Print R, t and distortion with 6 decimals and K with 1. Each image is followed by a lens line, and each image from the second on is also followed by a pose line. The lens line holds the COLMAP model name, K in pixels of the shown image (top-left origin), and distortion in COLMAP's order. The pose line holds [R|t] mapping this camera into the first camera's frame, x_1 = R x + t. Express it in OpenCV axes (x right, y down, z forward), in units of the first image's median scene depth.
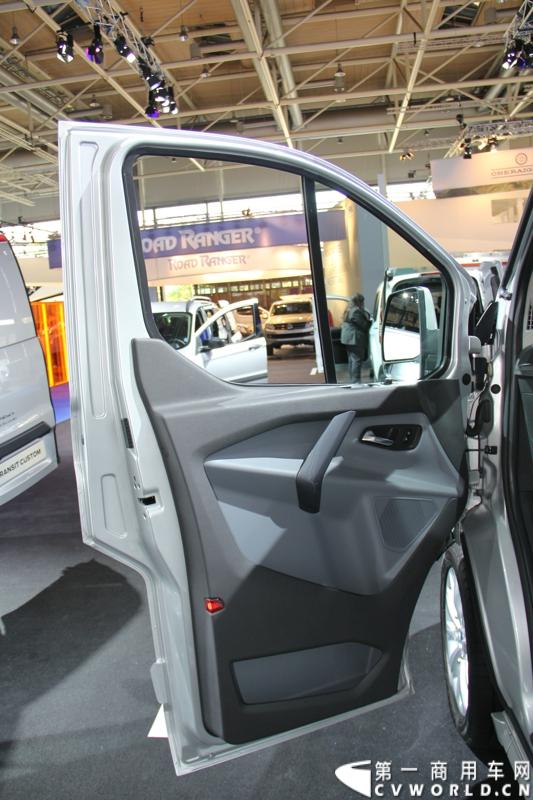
lens RADIAL K [[656.3, 0, 237.1], [0, 656.3, 394.9], [0, 0, 1]] dist [-0.157269, 0.107957]
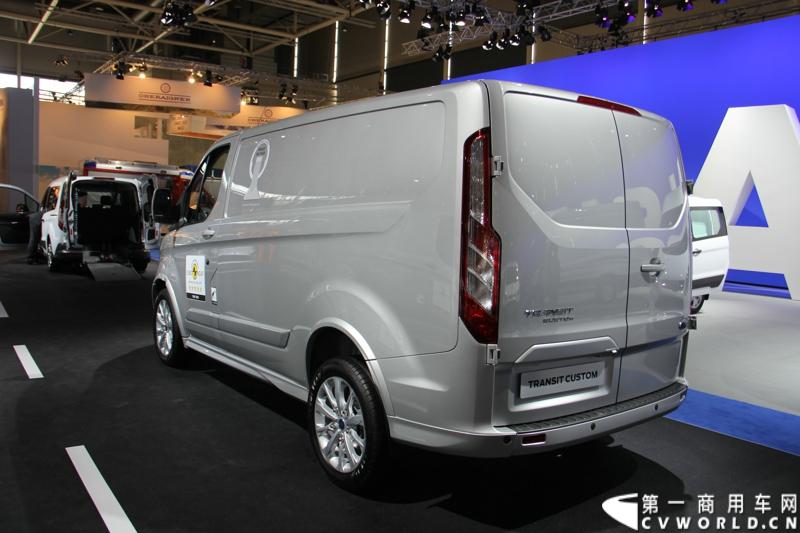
lens RADIAL K [[656.3, 0, 416.8], [0, 656.3, 254.7], [0, 0, 1]] dist [-0.157269, 0.107957]
pose [[0.681709, 0.054931, 0.729558, -0.048238], [-0.000061, 0.997182, -0.075025, 0.015972], [-0.731623, 0.051101, 0.679791, -0.084324]]
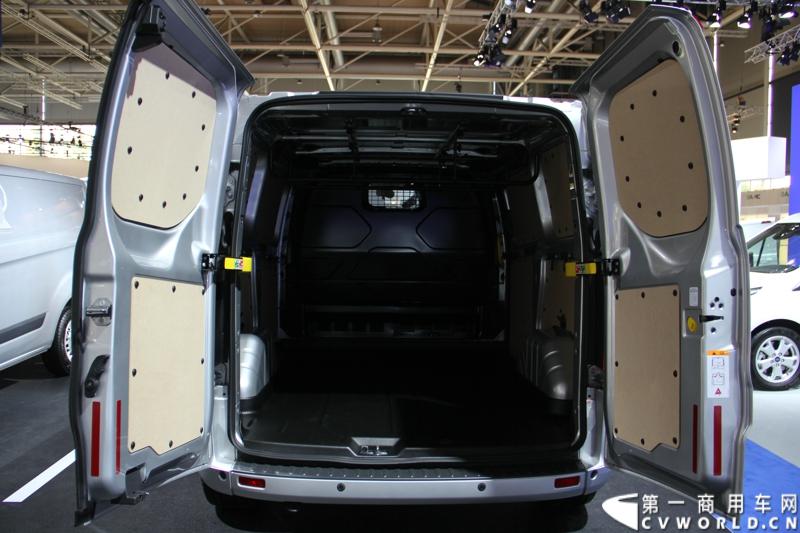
lens RADIAL K [[656.3, 0, 397.1], [0, 656.3, 260.8], [0, 0, 1]] dist [-0.157269, 0.107957]
pose [[0.978212, 0.084638, 0.189573, 0.013330], [-0.067641, 0.993233, -0.094413, 0.014222], [-0.196281, 0.079533, 0.977317, -0.110456]]
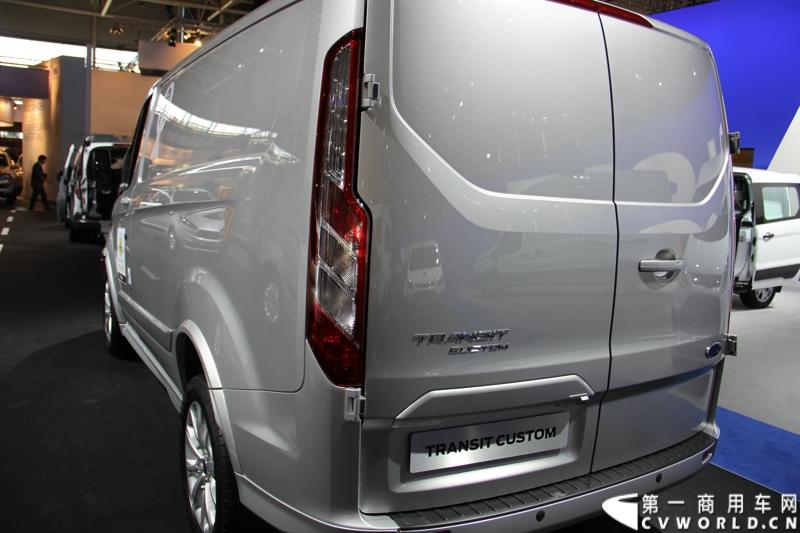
lens RADIAL K [[656.3, 0, 411.8], [0, 656.3, 259.5], [0, 0, 1]] dist [-0.157269, 0.107957]
pose [[0.759842, 0.040512, 0.648845, -0.016750], [-0.030869, 0.999179, -0.026236, 0.013010], [-0.649375, -0.000094, 0.760468, -0.076889]]
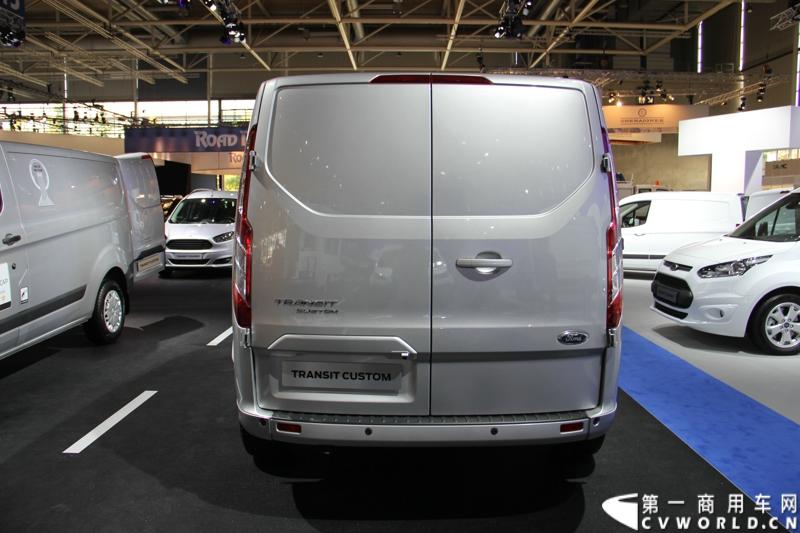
lens RADIAL K [[656.3, 0, 404.2], [0, 656.3, 265.3], [0, 0, 1]] dist [-0.157269, 0.107957]
pose [[0.983240, 0.067457, 0.169377, 0.012355], [-0.060656, 0.997143, -0.045017, 0.015393], [-0.171930, 0.033989, 0.984523, -0.117375]]
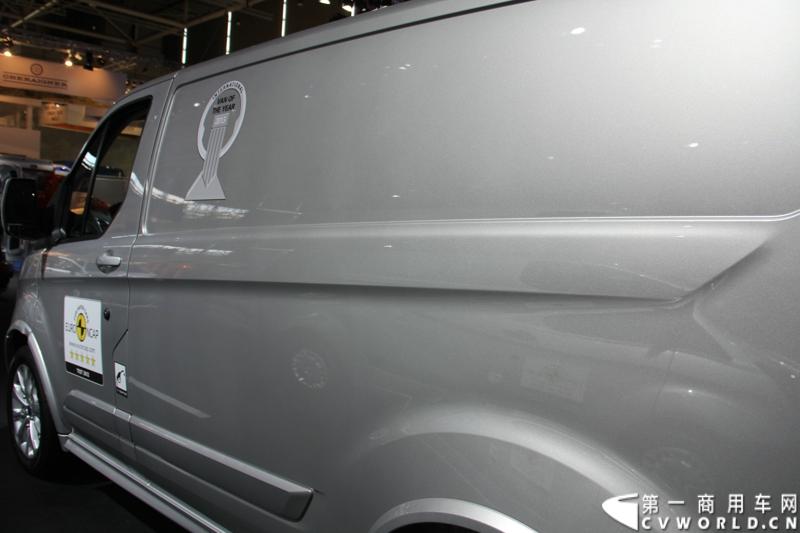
lens RADIAL K [[656.3, 0, 410.1], [0, 656.3, 270.5], [0, 0, 1]] dist [-0.157269, 0.107957]
pose [[0.554525, 0.048182, 0.830771, -0.023029], [0.001568, 0.998260, -0.058943, 0.007615], [-0.832166, 0.033988, 0.553484, -0.034194]]
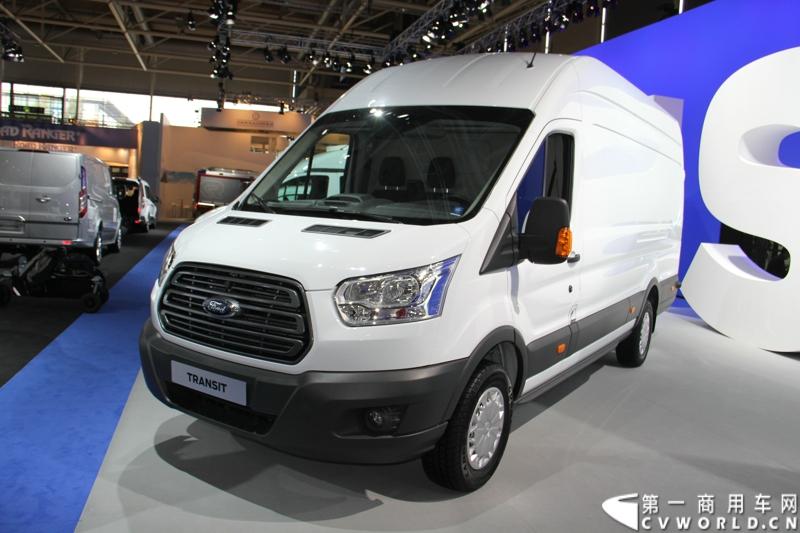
lens RADIAL K [[656.3, 0, 402.5], [0, 656.3, 263.3], [0, 0, 1]] dist [-0.157269, 0.107957]
pose [[0.894489, 0.103776, 0.434878, 0.055825], [-0.083435, 0.994347, -0.065669, 0.043912], [-0.439235, 0.022456, 0.898092, -0.358937]]
